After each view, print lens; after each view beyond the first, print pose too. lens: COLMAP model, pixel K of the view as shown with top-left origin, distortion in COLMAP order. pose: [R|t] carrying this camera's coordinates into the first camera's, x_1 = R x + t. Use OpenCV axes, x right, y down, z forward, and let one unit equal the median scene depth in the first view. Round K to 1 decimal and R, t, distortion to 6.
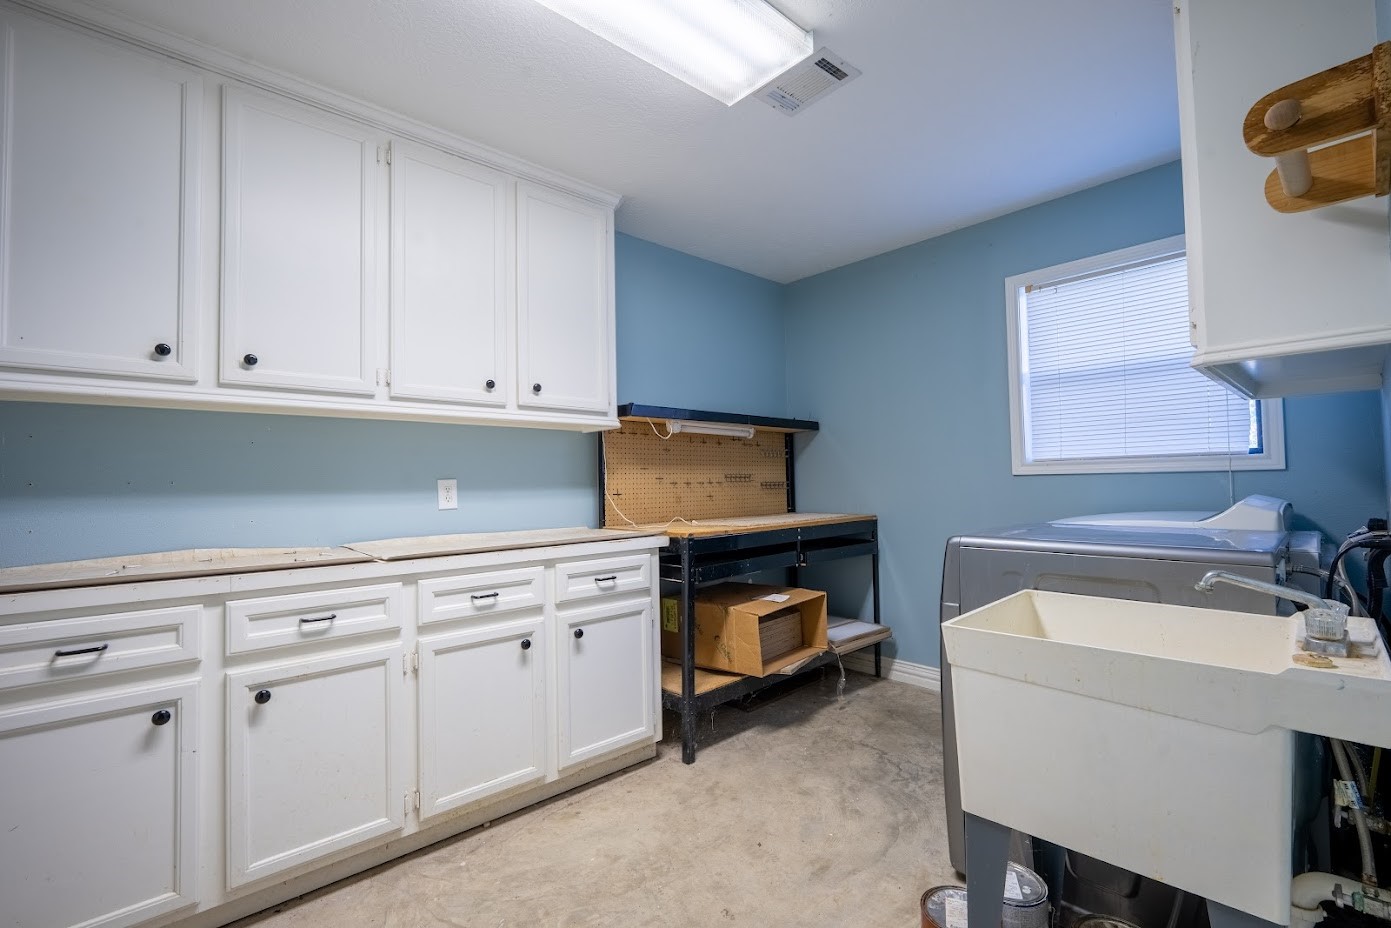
lens RADIAL K [[618.4, 0, 695.2], [0, 618.4, 464.1], [0, 0, 1]] dist [-0.005227, 0.001470]
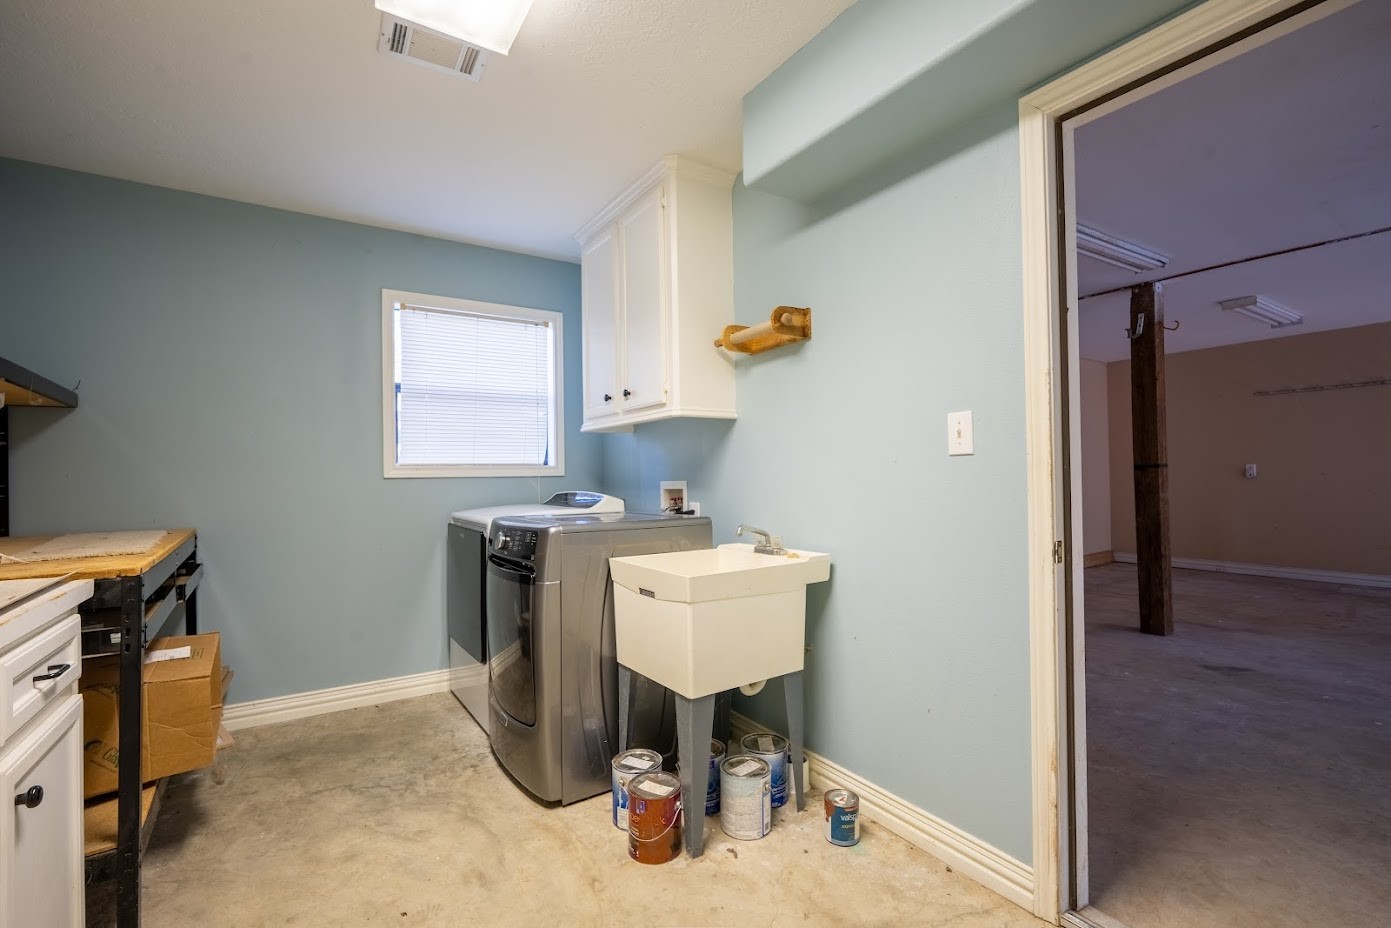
lens RADIAL K [[618.4, 0, 695.2], [0, 618.4, 467.2], [0, 0, 1]] dist [-0.005227, 0.001470]
pose [[0.160187, 0.029333, 0.986651, -0.494751], [-0.022370, 0.999410, -0.026080, 0.017041], [-0.986833, -0.017894, 0.160748, 0.356423]]
